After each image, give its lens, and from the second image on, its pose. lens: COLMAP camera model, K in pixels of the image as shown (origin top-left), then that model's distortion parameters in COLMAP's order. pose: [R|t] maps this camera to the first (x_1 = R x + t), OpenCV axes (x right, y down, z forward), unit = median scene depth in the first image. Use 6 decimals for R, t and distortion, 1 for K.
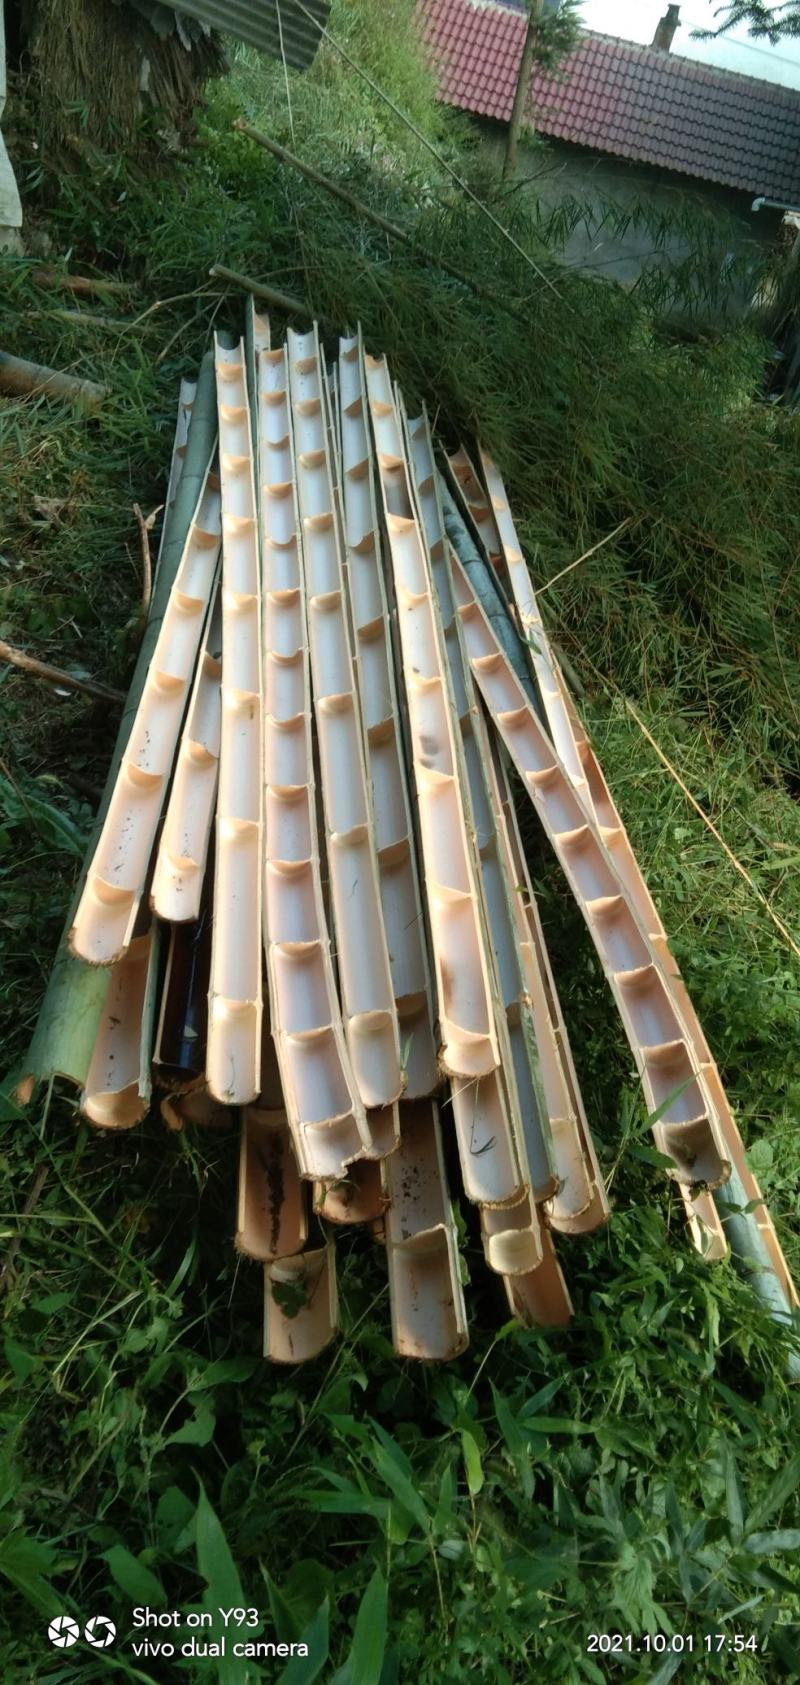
lens RADIAL K [[1335.9, 0, 400.0], [0, 1335.9, 842.5], [0, 0, 1]] dist [0.140912, -0.240422]
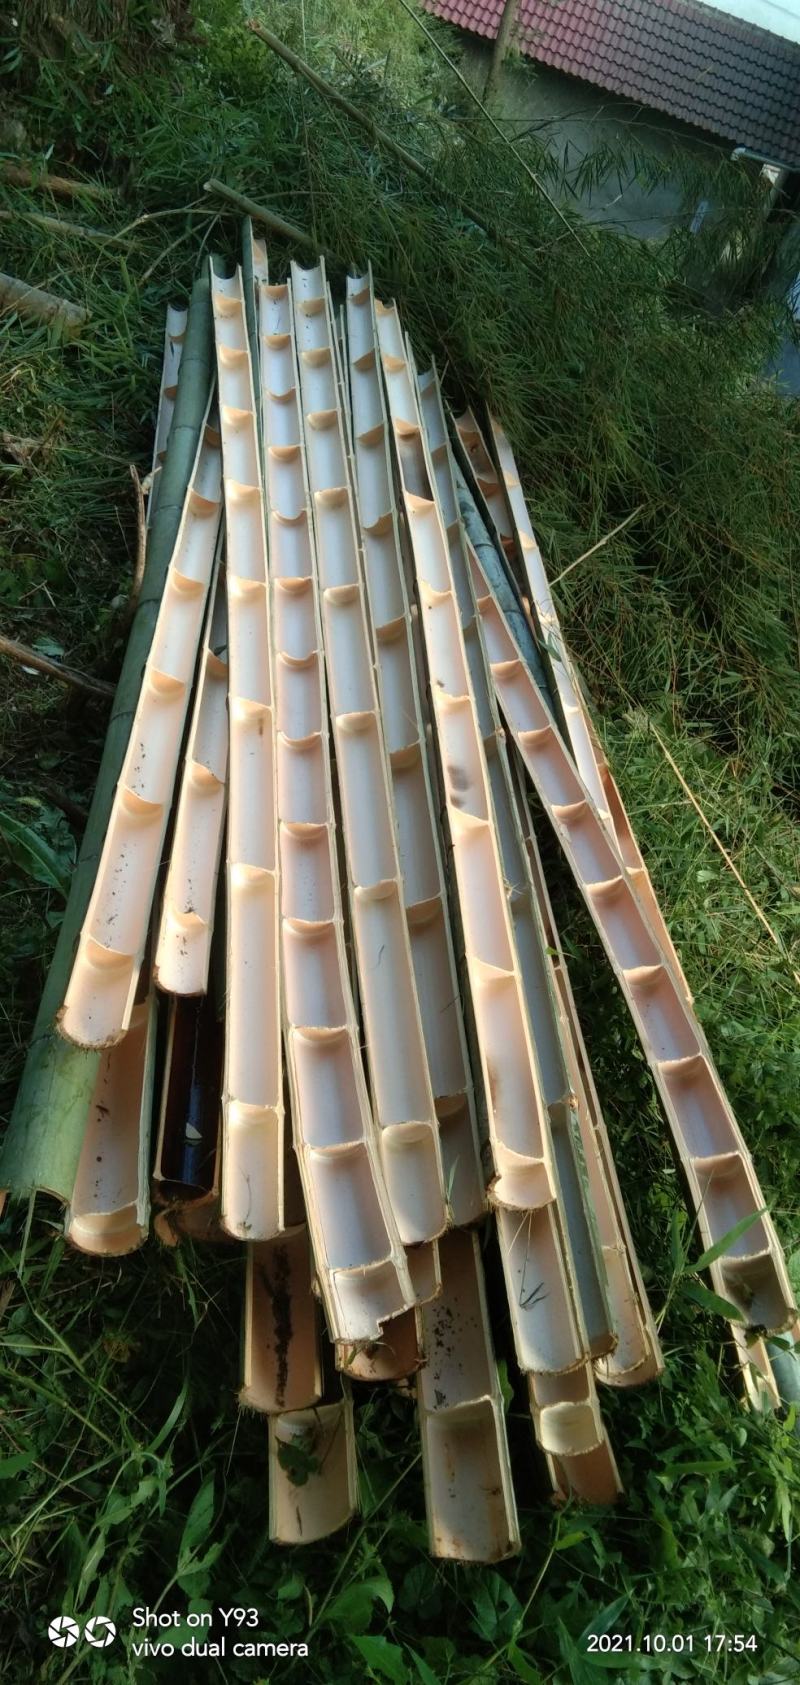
lens RADIAL K [[1340.8, 0, 400.0], [0, 1340.8, 842.5], [0, 0, 1]] dist [0.125471, -0.193379]
pose [[0.995216, 0.070129, 0.068023, -0.066239], [-0.073600, 0.996037, 0.049942, -0.064335], [-0.064251, -0.054709, 0.996433, 0.102033]]
